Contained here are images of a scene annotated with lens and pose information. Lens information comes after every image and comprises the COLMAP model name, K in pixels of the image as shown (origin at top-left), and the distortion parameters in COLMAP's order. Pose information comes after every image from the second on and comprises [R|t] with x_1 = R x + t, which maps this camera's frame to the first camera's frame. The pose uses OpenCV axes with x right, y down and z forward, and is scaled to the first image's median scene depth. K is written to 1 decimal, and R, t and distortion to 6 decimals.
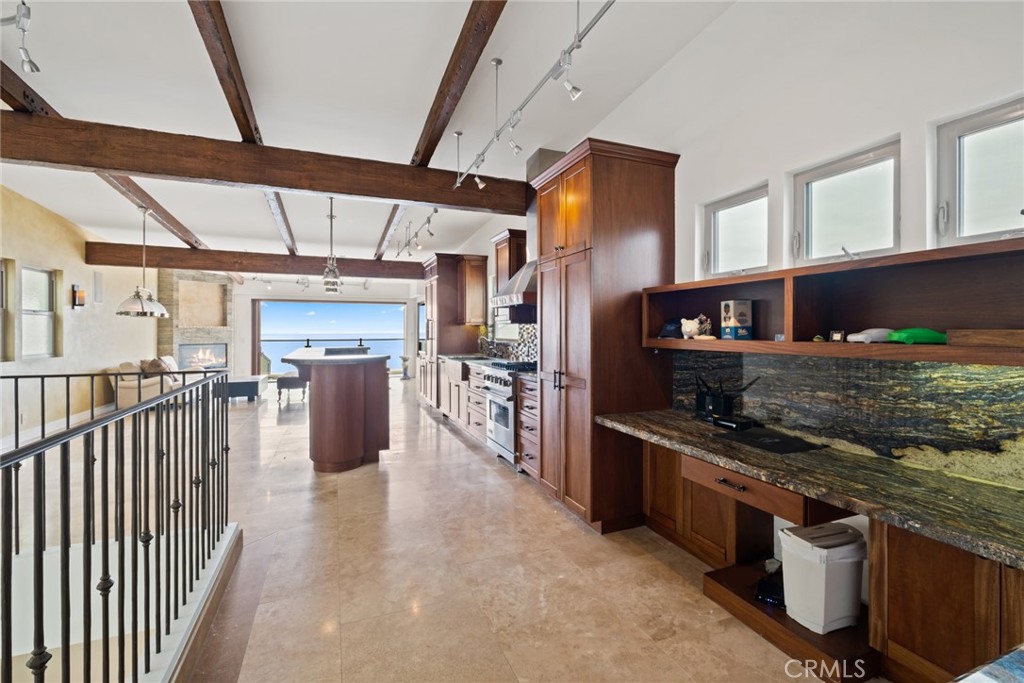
lens RADIAL K [[447.2, 0, 517.8], [0, 447.2, 330.1], [0, 0, 1]] dist [0.003562, -0.005541]
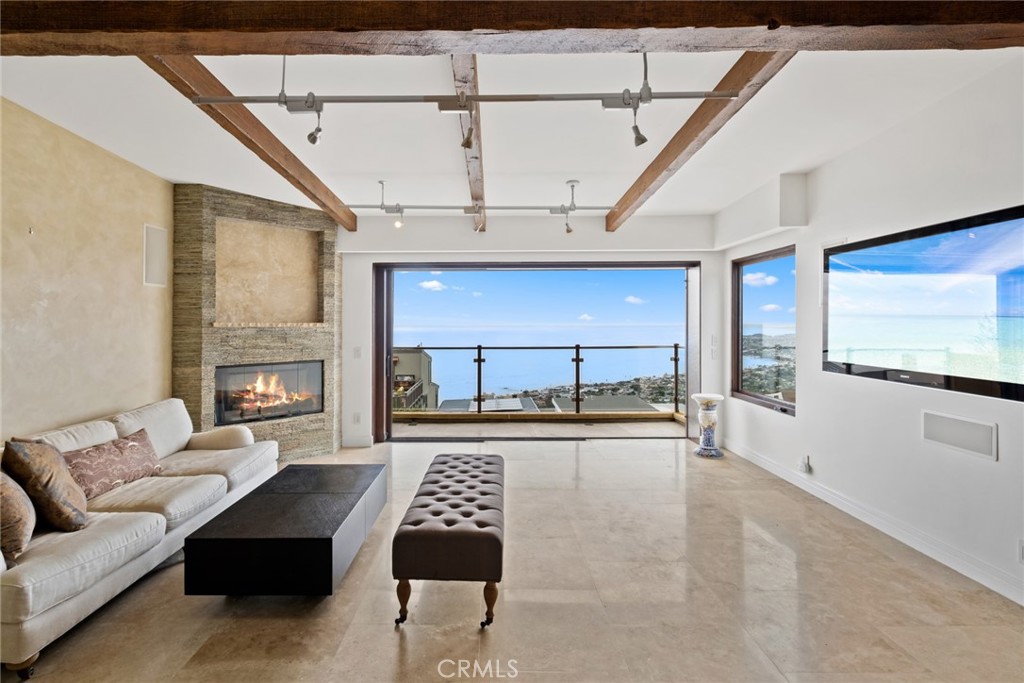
lens RADIAL K [[484.2, 0, 489.1], [0, 484.2, 320.3], [0, 0, 1]] dist [0.005940, -0.003729]
pose [[0.922947, -0.003756, -0.384908, -0.517035], [0.002672, 0.999991, -0.003353, -0.014700], [0.384917, 0.002066, 0.922949, 1.037996]]
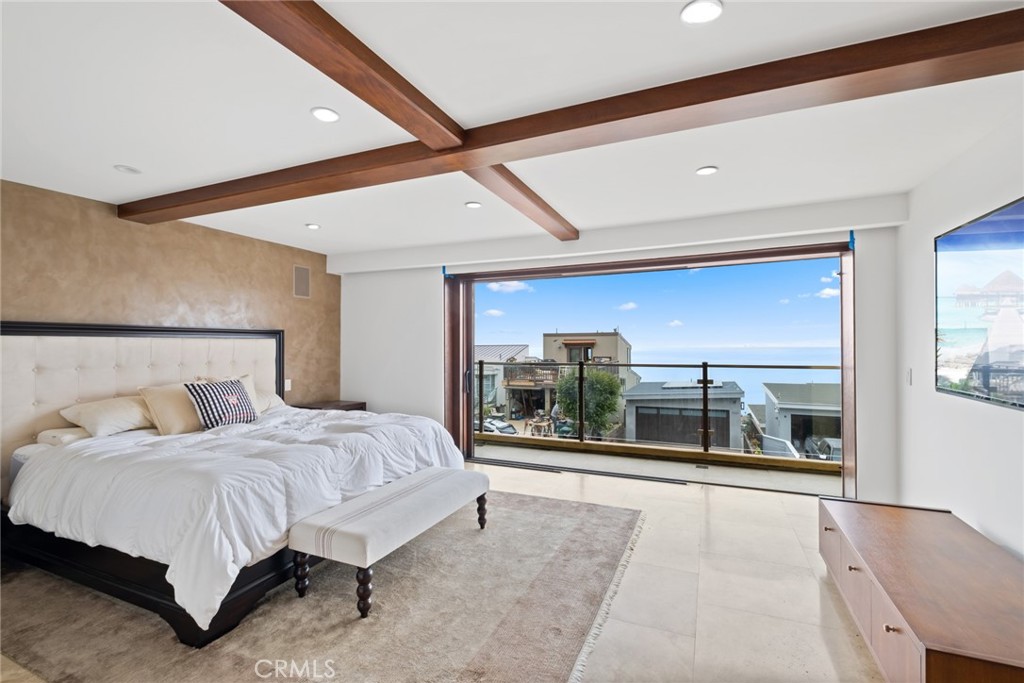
lens RADIAL K [[447.2, 0, 518.5], [0, 447.2, 342.1], [0, 0, 1]] dist [0.003562, -0.005541]
pose [[0.690153, -0.009962, -0.723595, -0.387354], [0.007742, 0.999950, -0.006383, 0.003833], [0.723623, -0.001197, 0.690195, 1.322161]]
